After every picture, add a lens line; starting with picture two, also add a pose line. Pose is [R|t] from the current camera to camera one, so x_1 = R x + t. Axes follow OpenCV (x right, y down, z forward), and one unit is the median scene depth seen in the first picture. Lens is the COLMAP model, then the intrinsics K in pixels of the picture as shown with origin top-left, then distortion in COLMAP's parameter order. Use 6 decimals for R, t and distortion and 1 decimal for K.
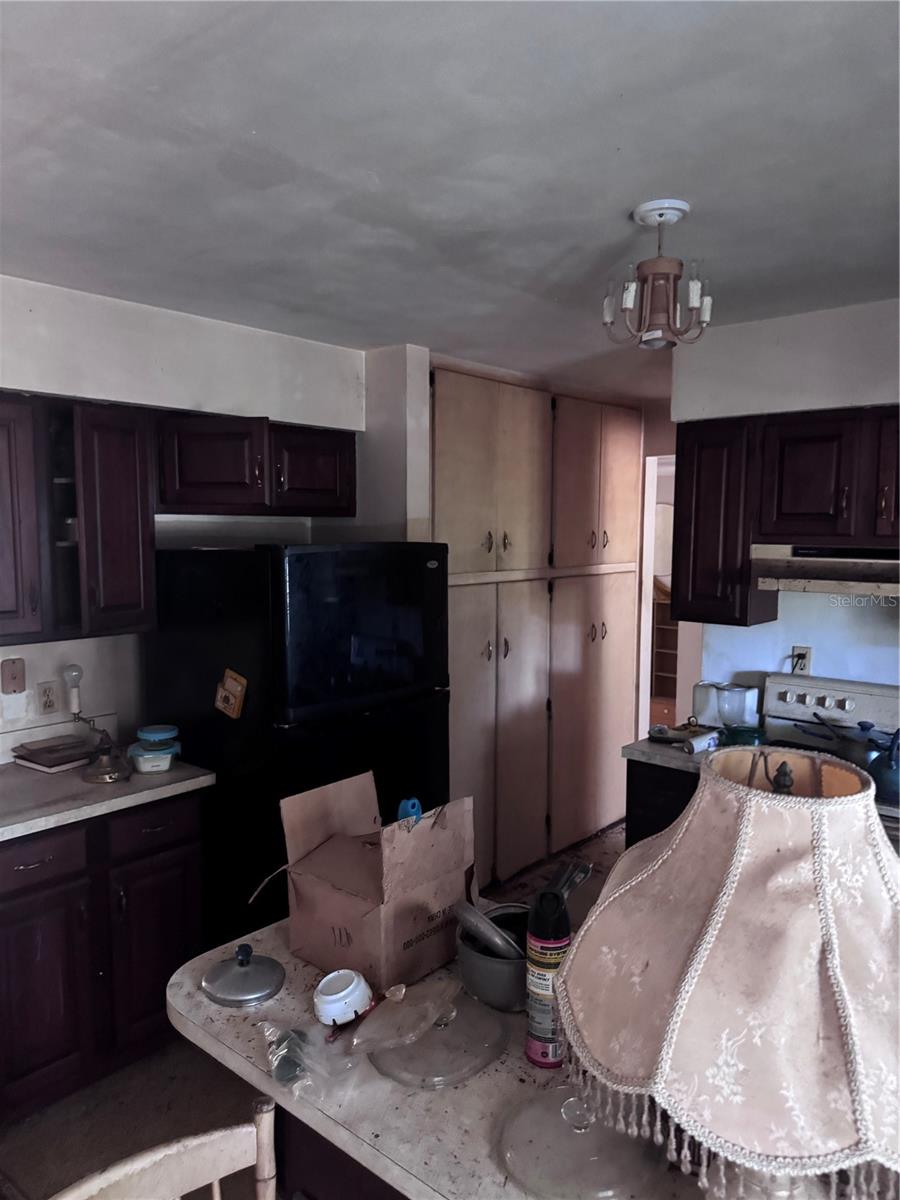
lens RADIAL K [[845.7, 0, 446.1], [0, 845.7, 616.5], [0, 0, 1]] dist [0.143929, -0.254614]
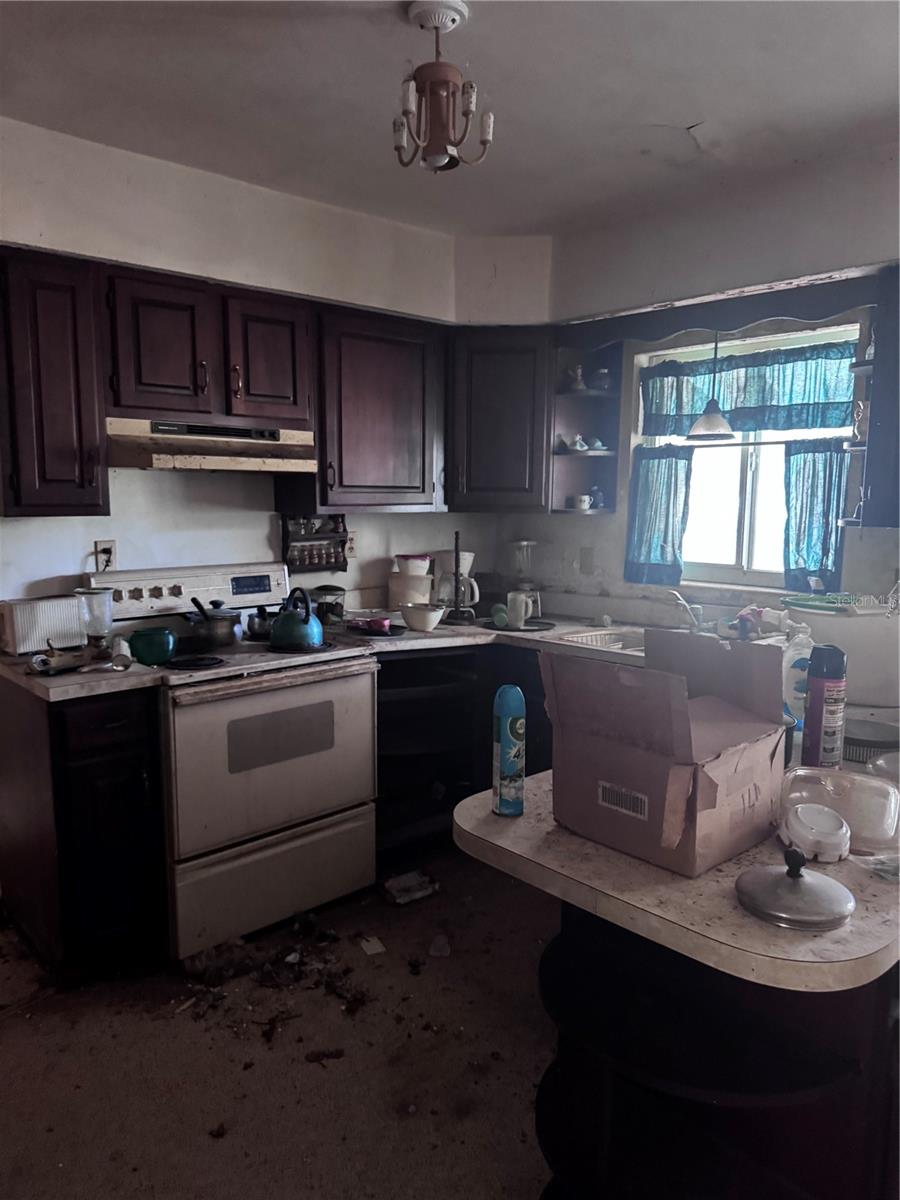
lens RADIAL K [[845.7, 0, 446.1], [0, 845.7, 616.5], [0, 0, 1]] dist [0.143929, -0.254614]
pose [[0.109128, -0.150689, 0.982539, -0.473317], [0.100343, 0.985064, 0.139932, 0.024758], [-0.988950, 0.083320, 0.122619, 0.575858]]
